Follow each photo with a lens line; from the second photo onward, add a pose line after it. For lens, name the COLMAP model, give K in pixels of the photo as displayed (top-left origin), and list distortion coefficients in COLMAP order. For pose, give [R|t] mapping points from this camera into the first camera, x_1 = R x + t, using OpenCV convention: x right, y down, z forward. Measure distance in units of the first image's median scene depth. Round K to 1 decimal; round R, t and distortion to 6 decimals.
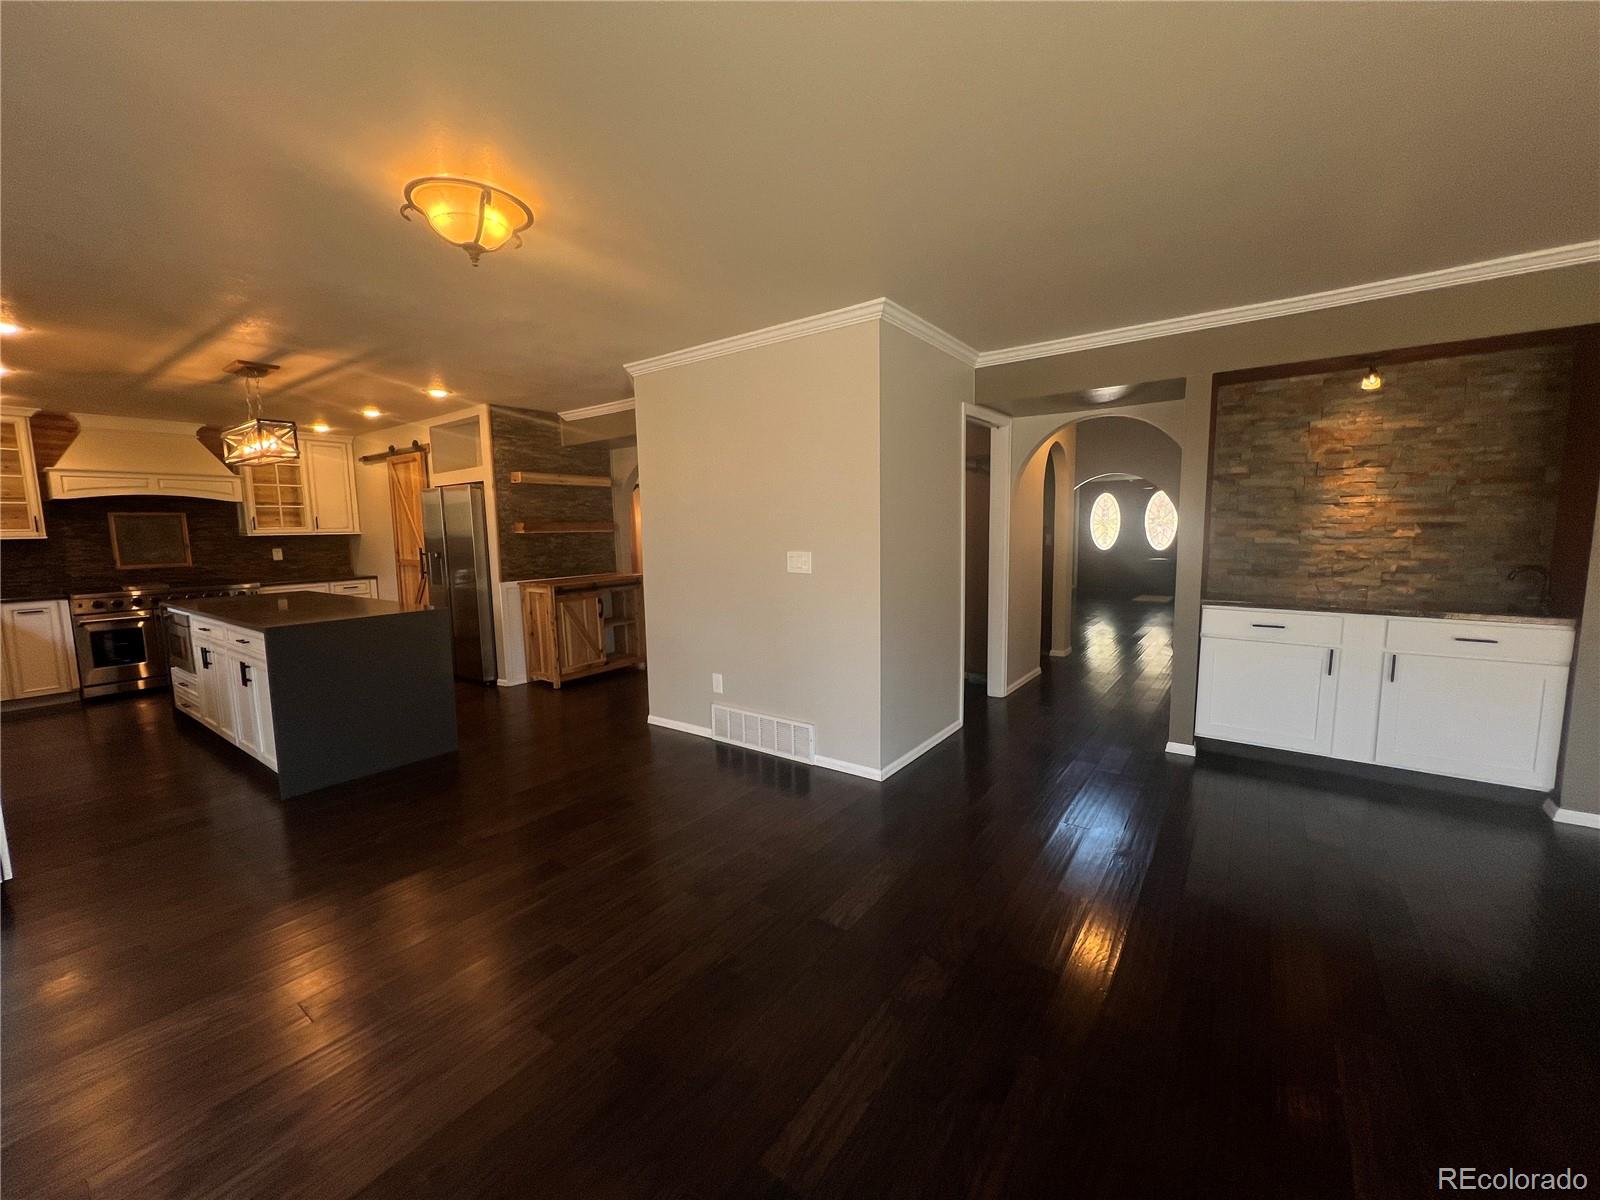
lens RADIAL K [[640.8, 0, 798.4], [0, 640.8, 602.2], [0, 0, 1]] dist [0.001979, -0.000237]
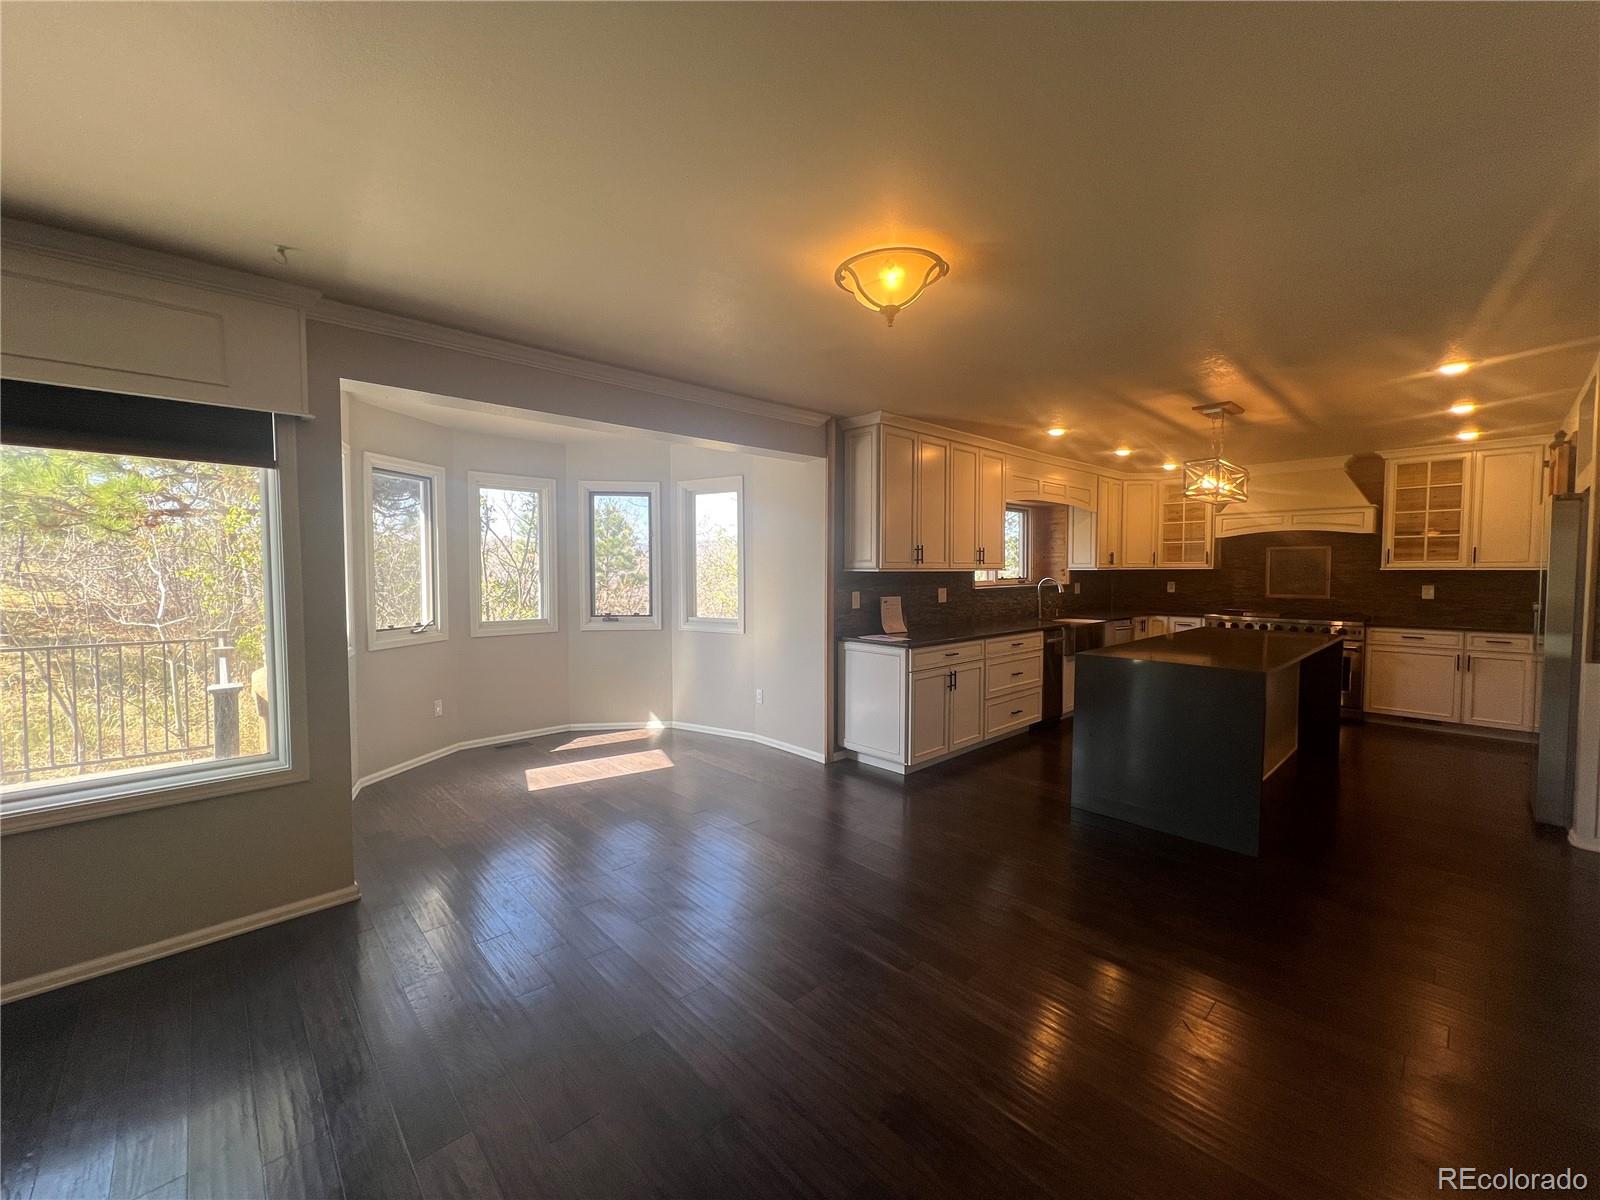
lens RADIAL K [[640.8, 0, 797.2], [0, 640.8, 593.9], [0, 0, 1]] dist [0.001979, -0.000237]
pose [[-0.189889, 0.060767, -0.979923, 0.187181], [-0.108568, 0.990662, 0.082471, -0.054343], [0.975785, 0.122048, -0.181518, 0.358571]]
